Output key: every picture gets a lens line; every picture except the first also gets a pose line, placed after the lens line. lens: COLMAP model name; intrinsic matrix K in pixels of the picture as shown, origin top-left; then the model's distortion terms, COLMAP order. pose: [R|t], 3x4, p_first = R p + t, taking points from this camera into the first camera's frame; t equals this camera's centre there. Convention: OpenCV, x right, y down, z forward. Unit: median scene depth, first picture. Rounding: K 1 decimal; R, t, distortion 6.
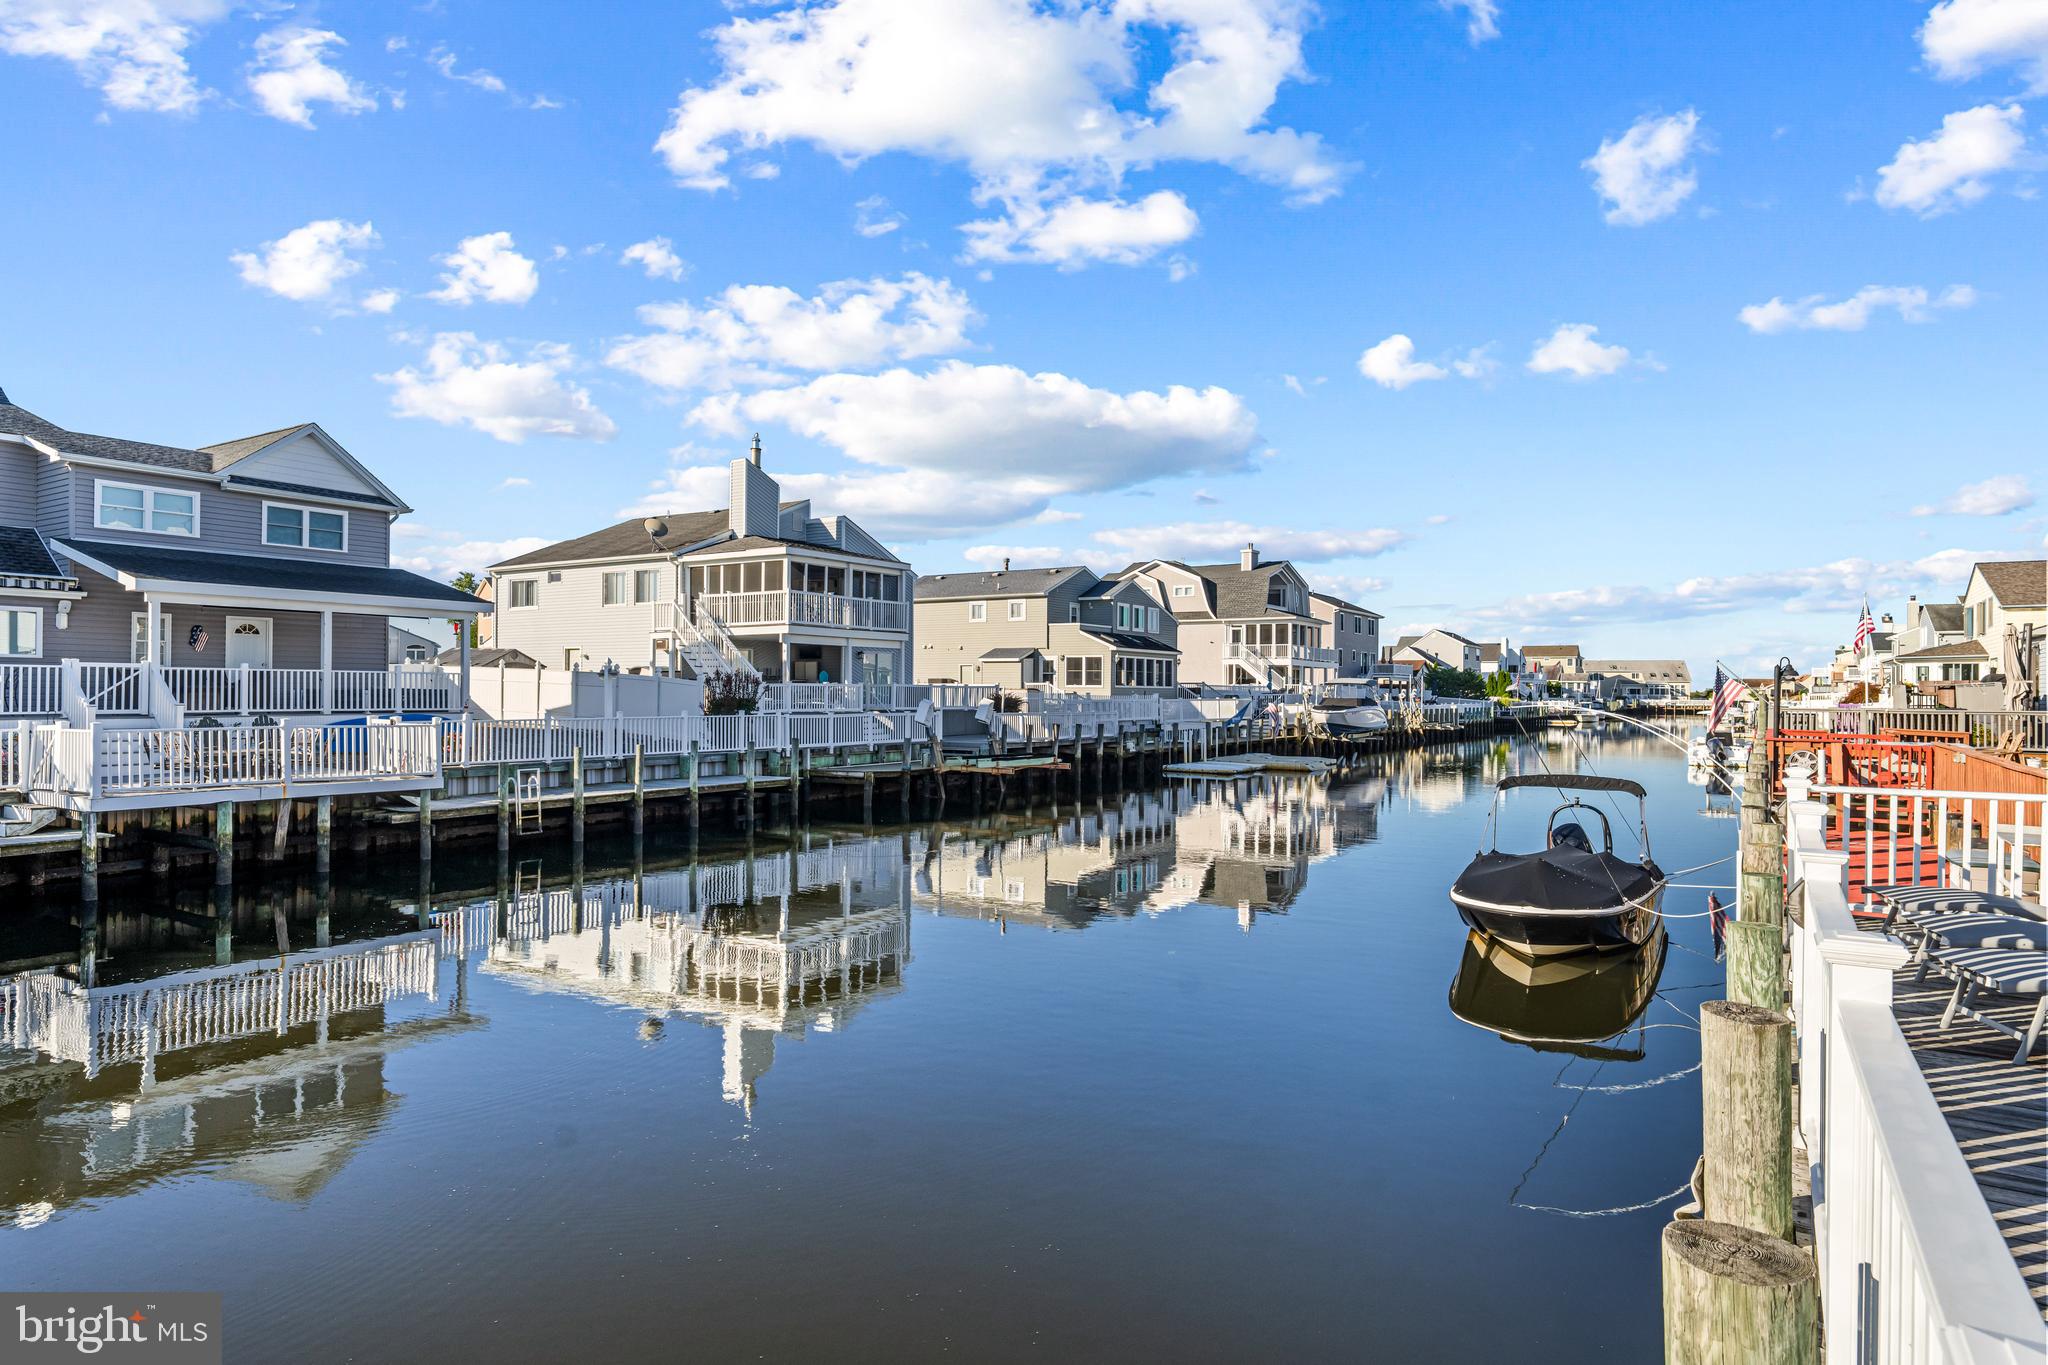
lens RADIAL K [[1186.3, 0, 1018.6], [0, 1186.3, 685.3], [0, 0, 1]] dist [0.005337, -0.000045]
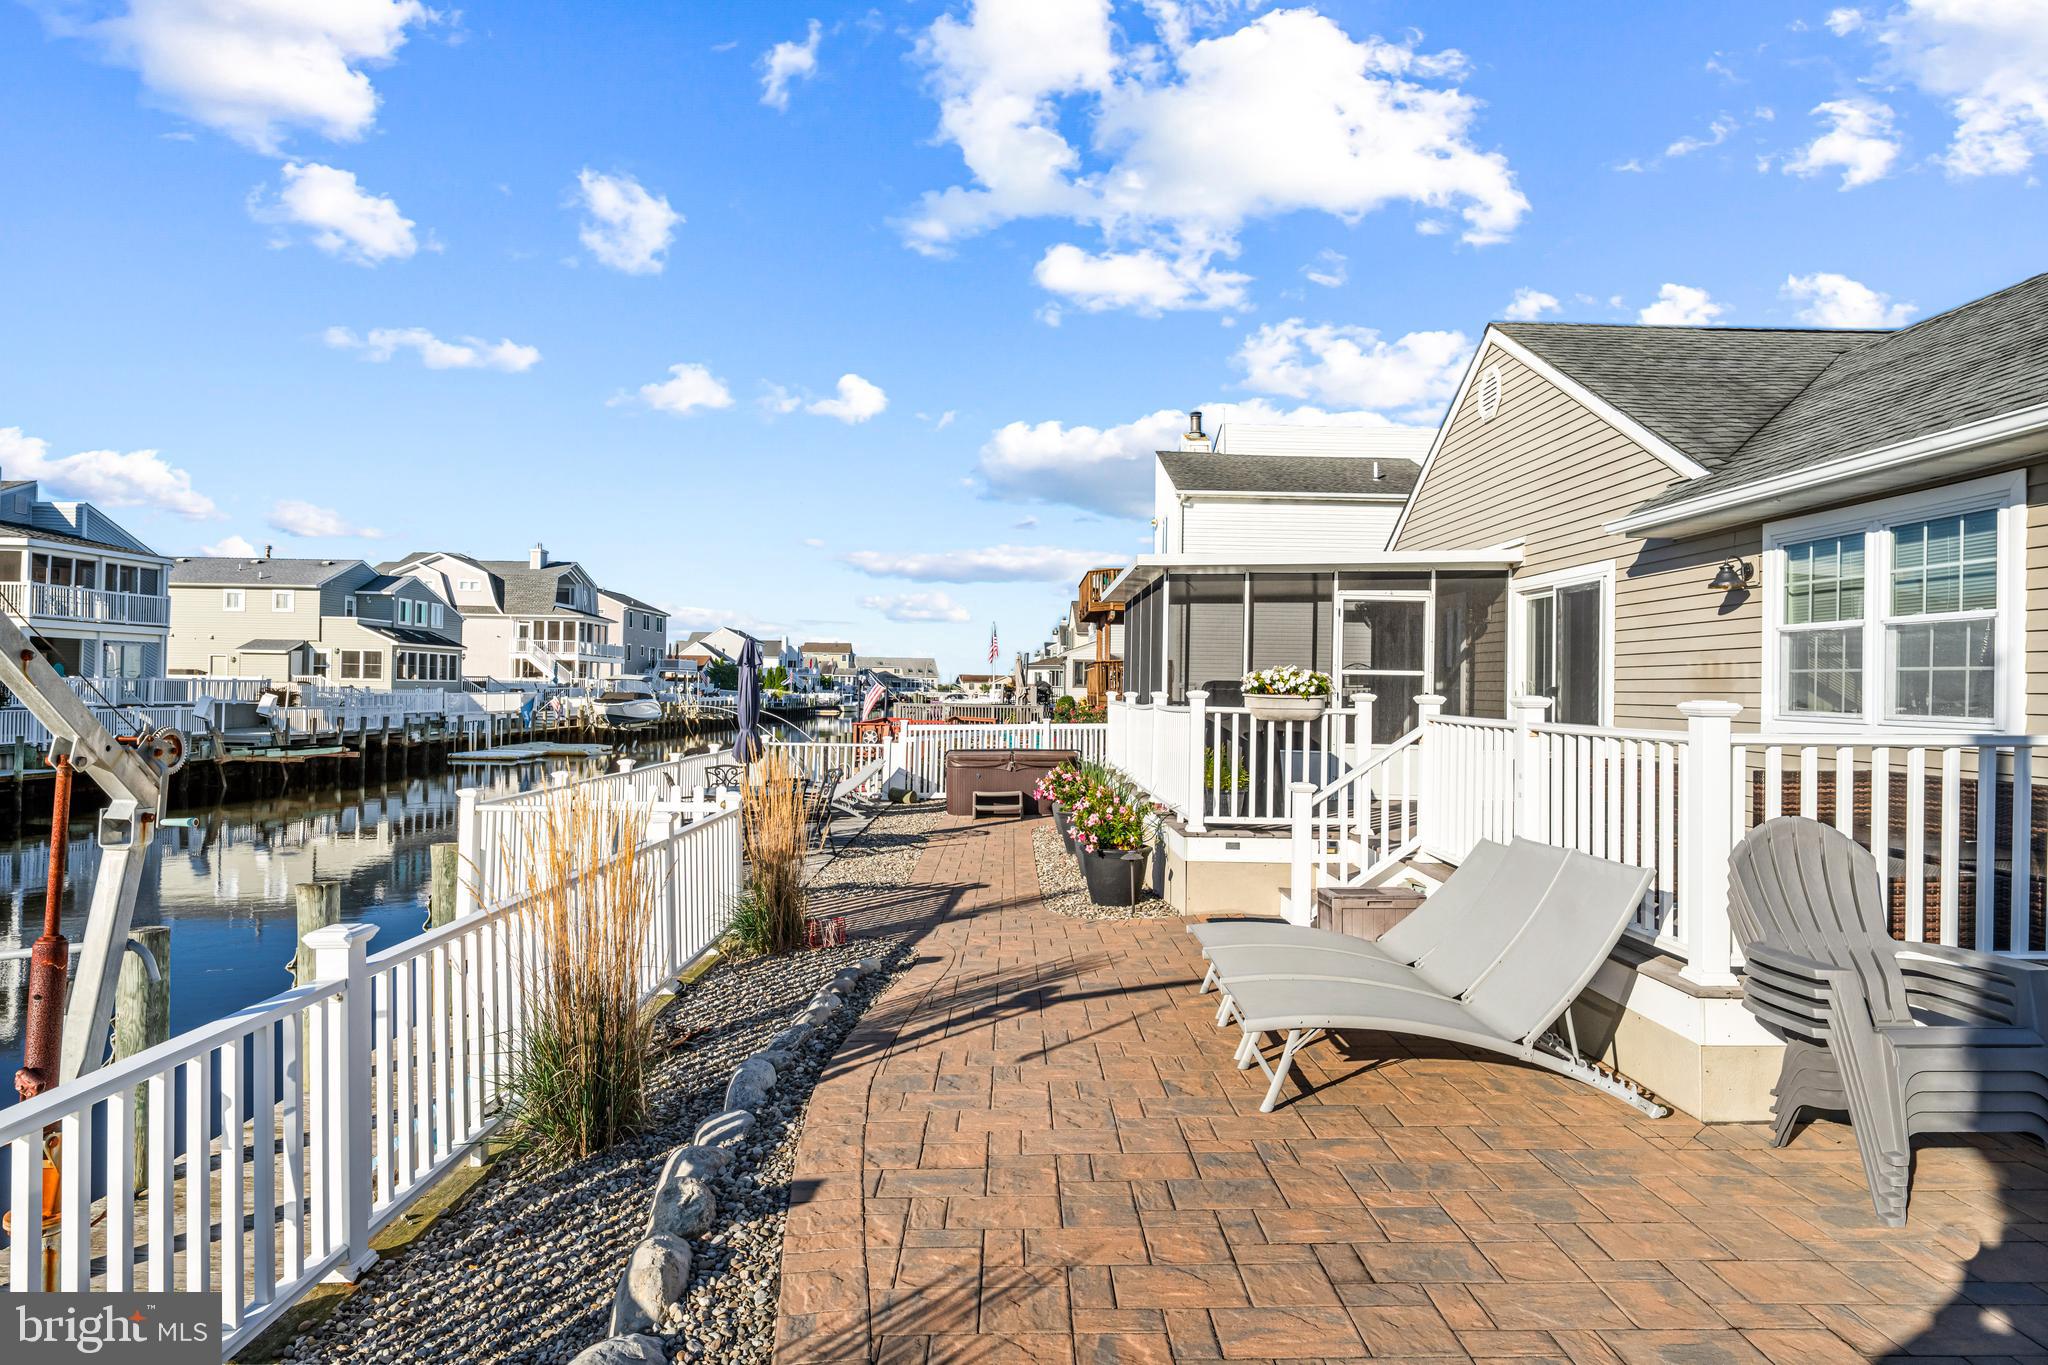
lens RADIAL K [[1186.3, 0, 1033.8], [0, 1186.3, 680.1], [0, 0, 1]] dist [0.005337, -0.000045]
pose [[0.833990, 0.011428, 0.551661, -0.023631], [-0.013836, 0.999904, 0.000204, -0.006068], [-0.551606, -0.007802, 0.834068, -0.154133]]
